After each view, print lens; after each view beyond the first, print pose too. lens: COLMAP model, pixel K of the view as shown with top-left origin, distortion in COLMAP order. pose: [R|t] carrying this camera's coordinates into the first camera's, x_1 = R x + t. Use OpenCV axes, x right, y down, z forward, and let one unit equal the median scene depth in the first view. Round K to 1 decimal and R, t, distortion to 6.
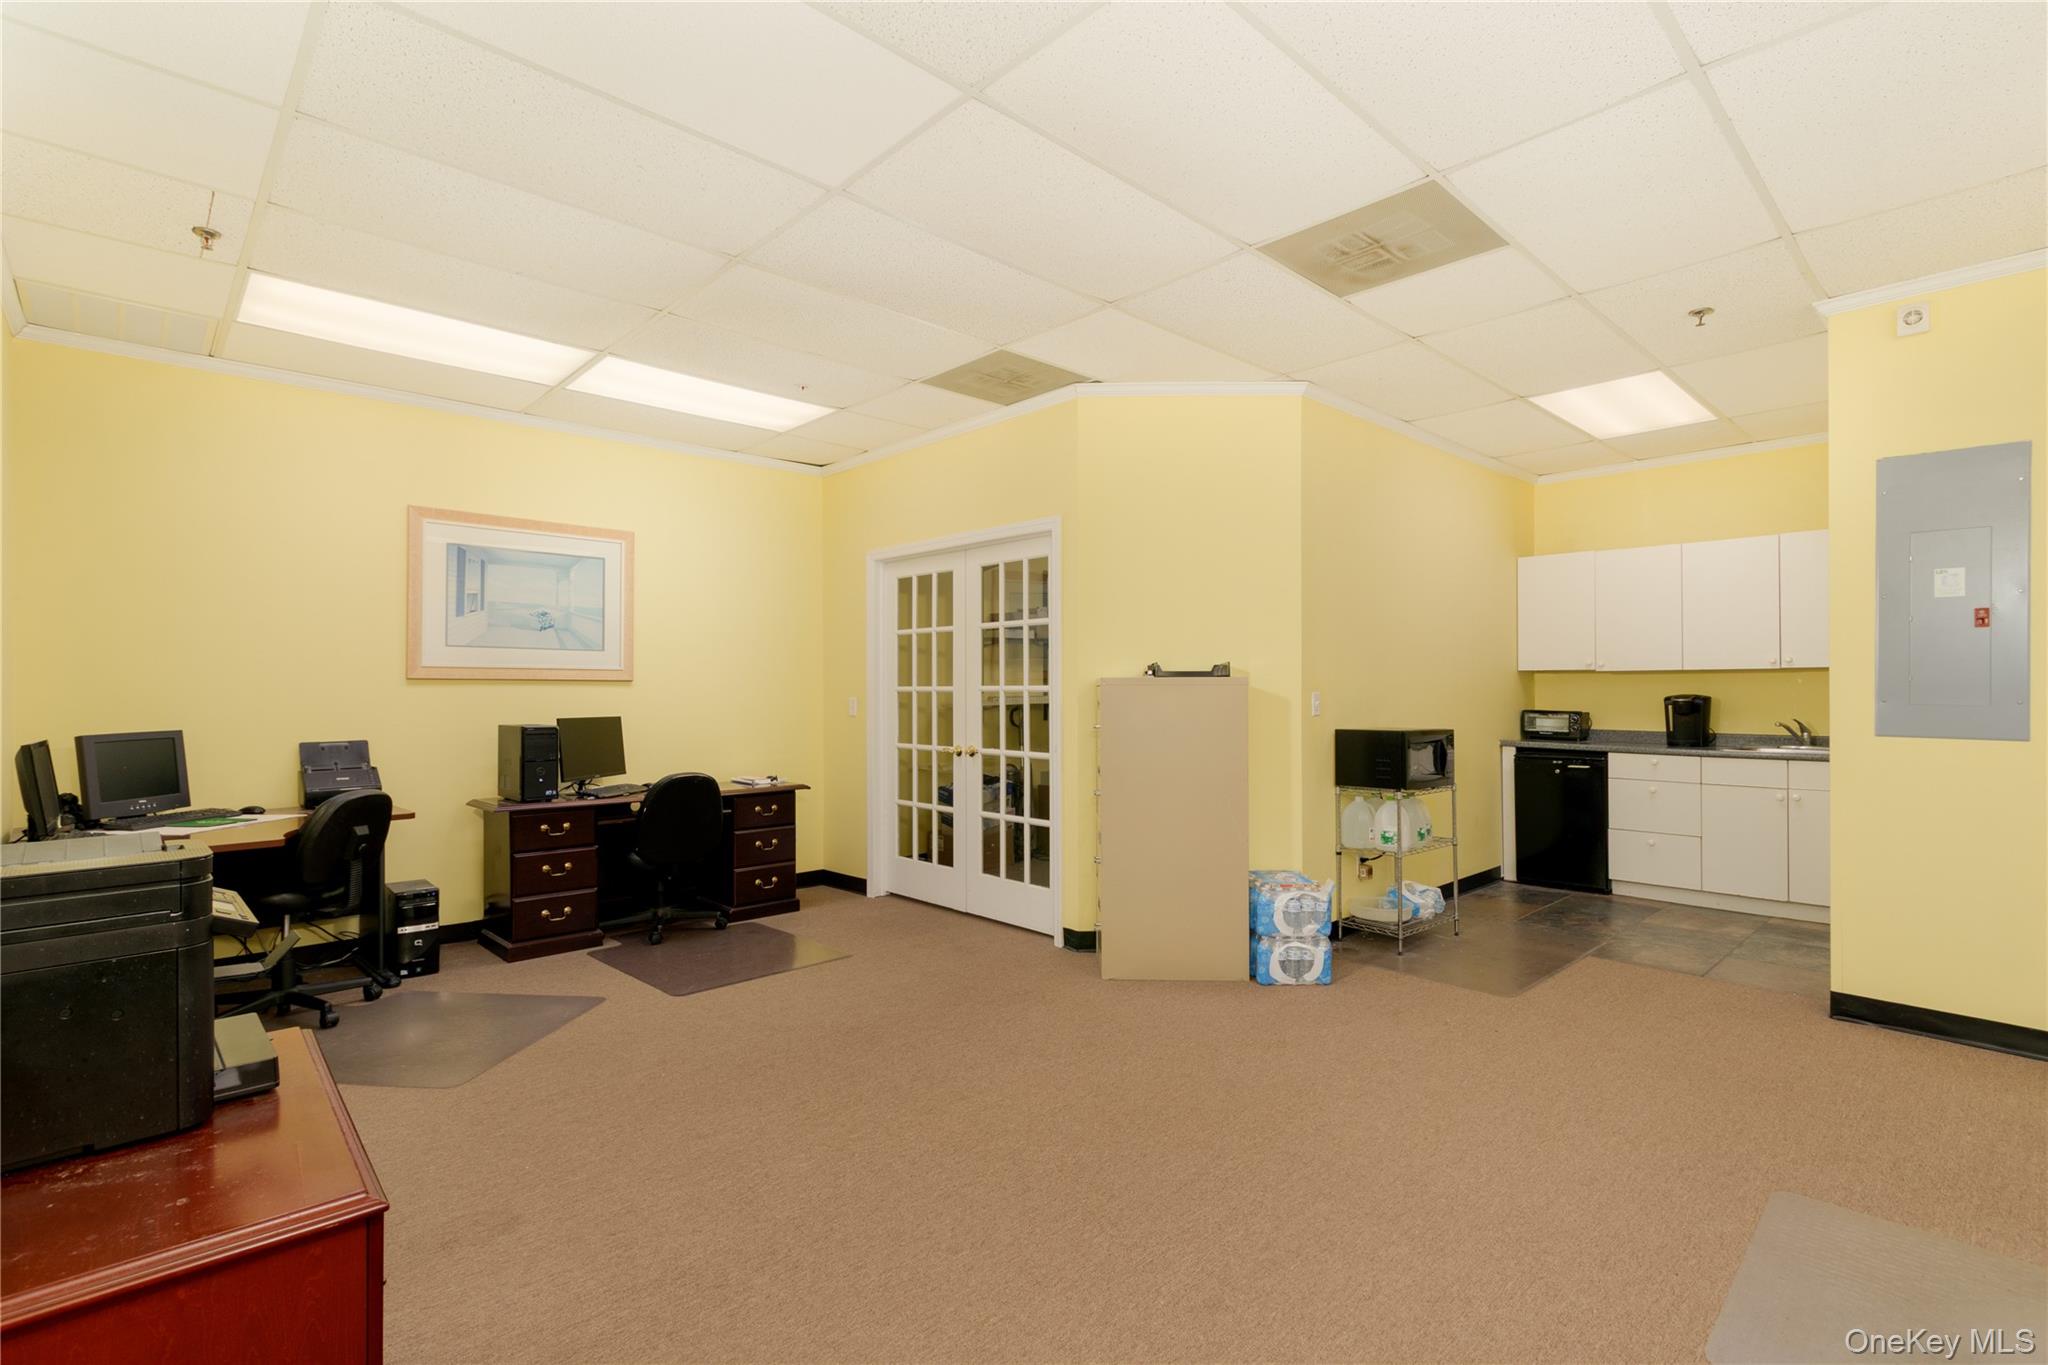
lens RADIAL K [[942.9, 0, 1024.0], [0, 942.9, 682.5], [0, 0, 1]] dist [0.000364, 0.000129]
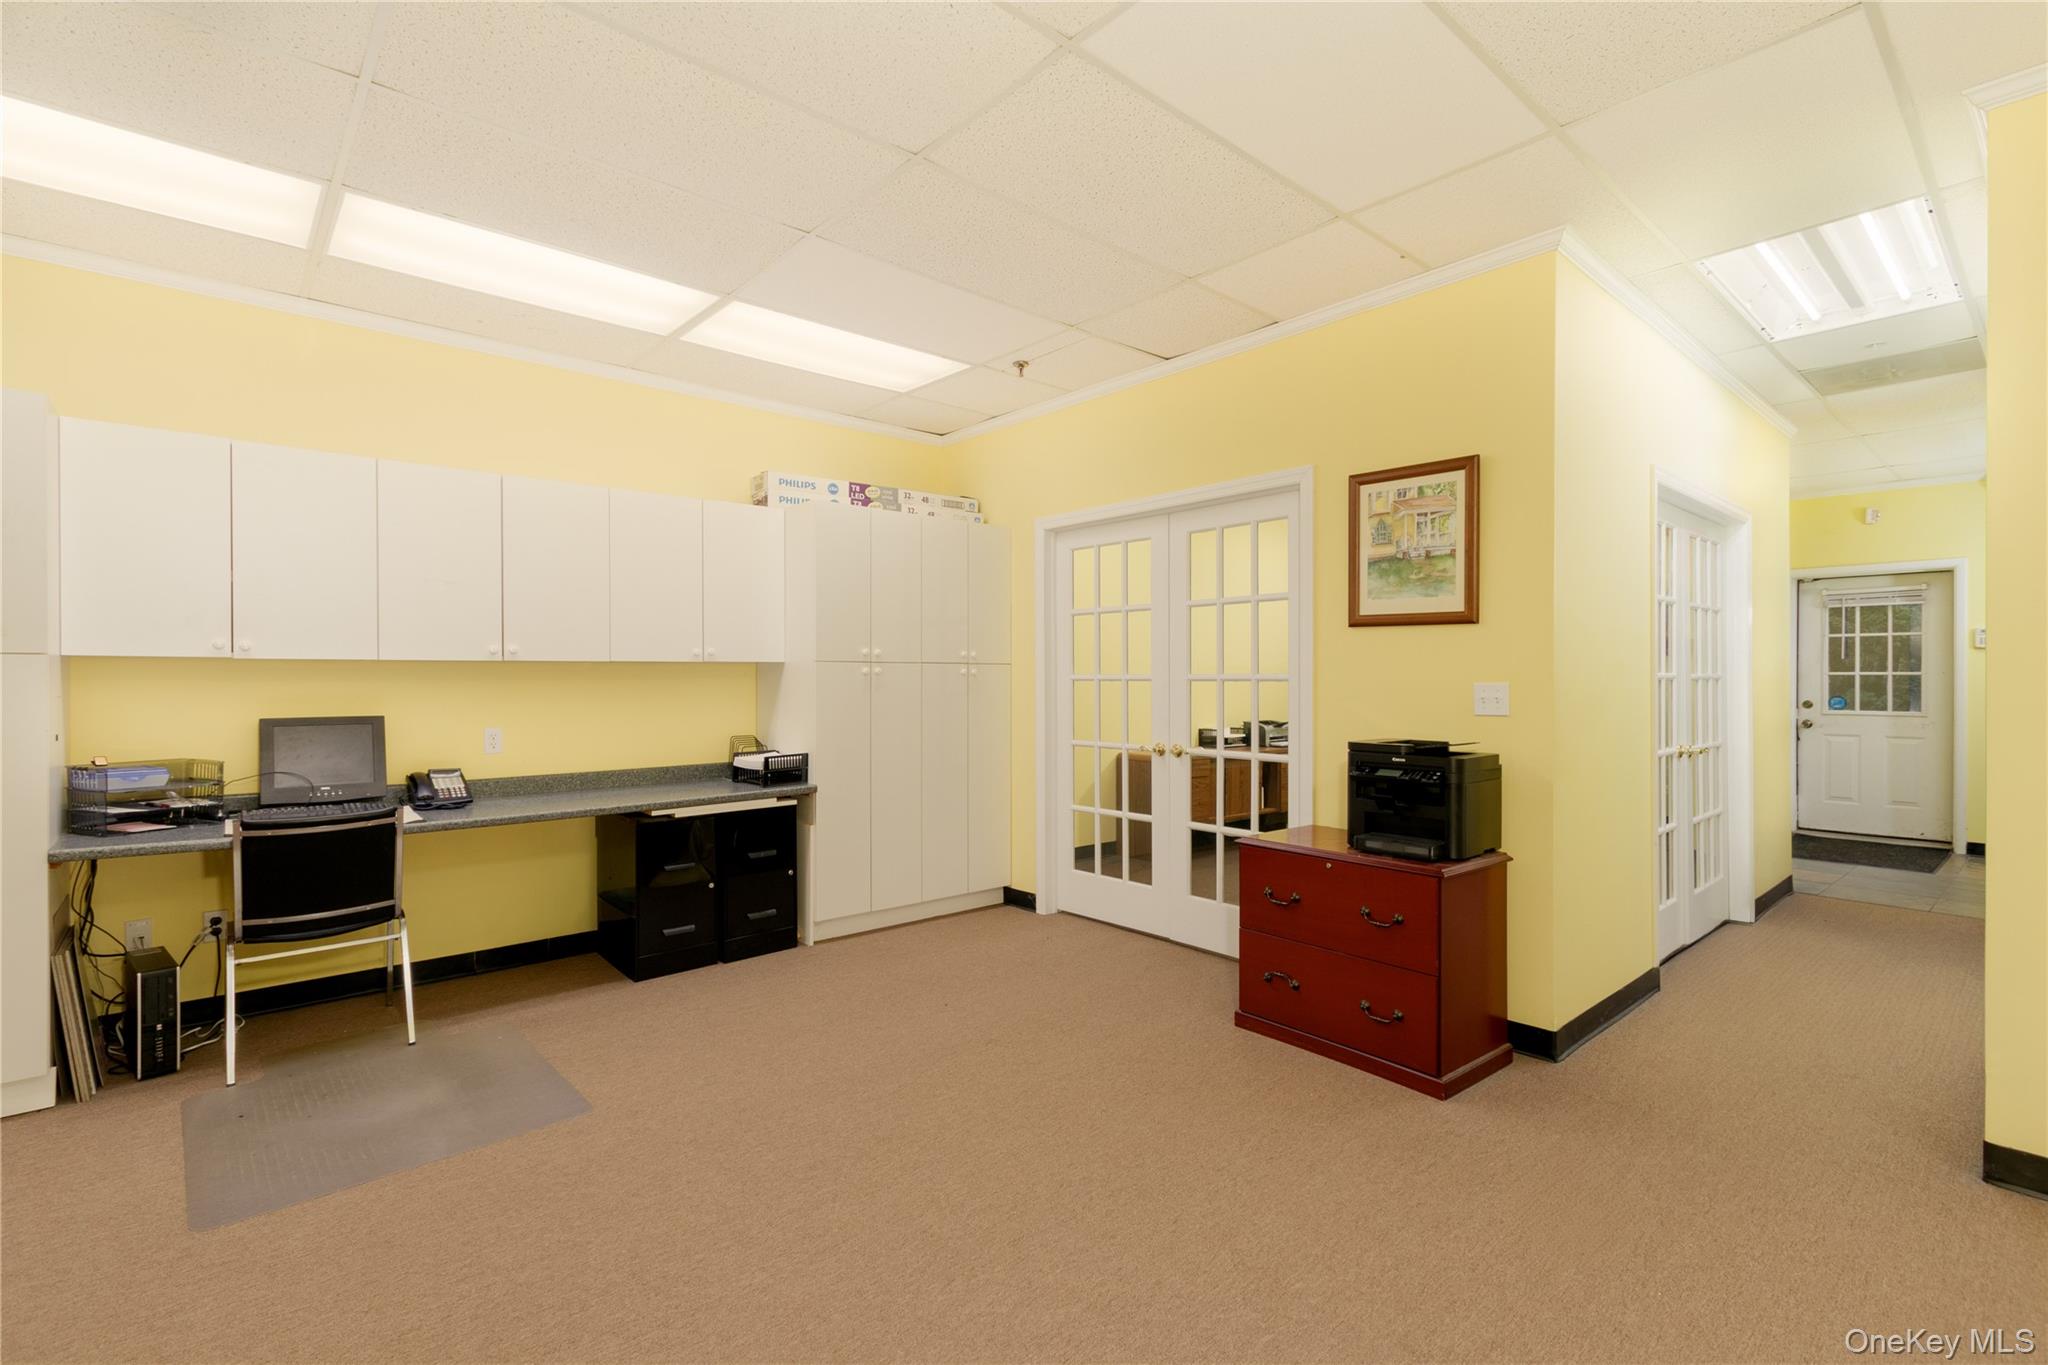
lens RADIAL K [[919.8, 0, 1024.0], [0, 919.8, 682.5], [0, 0, 1]] dist [-0.000145, -0.000147]
pose [[0.999316, 0.005437, -0.036568, -0.132062], [-0.004935, 0.999893, 0.013789, 0.001267], [0.036639, -0.013599, 0.999236, 0.139523]]
